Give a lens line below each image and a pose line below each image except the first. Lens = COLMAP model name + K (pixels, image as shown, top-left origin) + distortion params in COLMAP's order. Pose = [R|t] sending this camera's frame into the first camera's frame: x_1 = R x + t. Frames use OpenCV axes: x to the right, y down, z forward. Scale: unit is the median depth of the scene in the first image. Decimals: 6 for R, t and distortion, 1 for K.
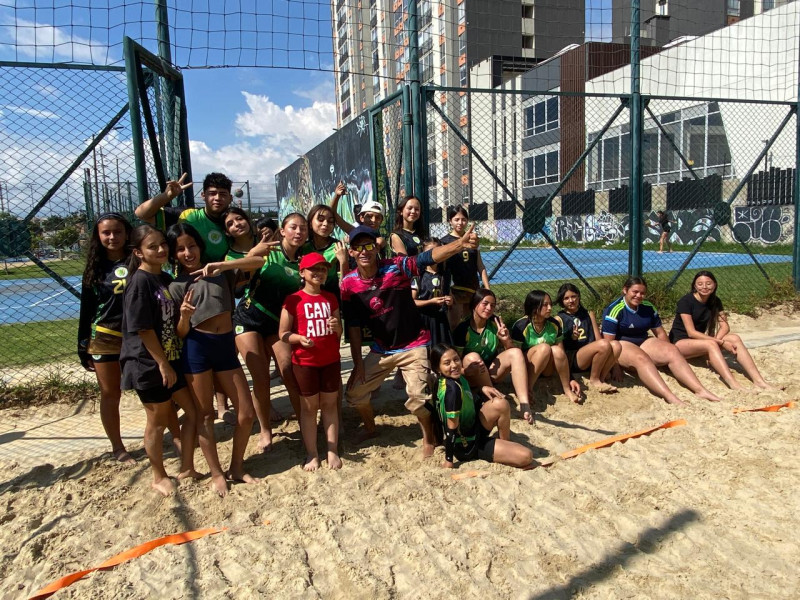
lens RADIAL K [[545.5, 0, 400.0], [0, 545.5, 300.0], [0, 0, 1]] dist [0.055732, -0.052134]
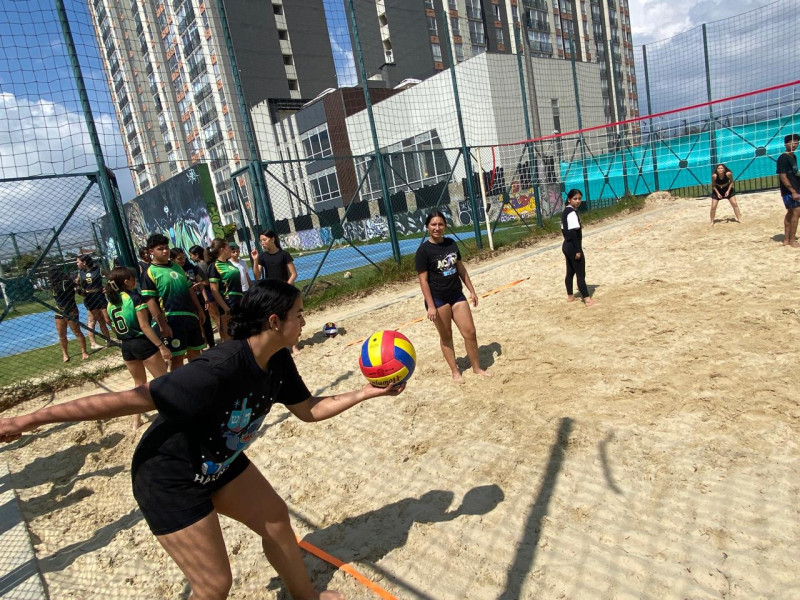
lens RADIAL K [[583.7, 0, 400.0], [0, 583.7, 300.0], [0, 0, 1]] dist [0.018449, -0.004660]
pose [[0.919122, -0.176380, 0.352286, -0.115742], [0.183741, 0.982892, 0.012723, 0.034996], [-0.348503, 0.053035, 0.935806, -0.342414]]
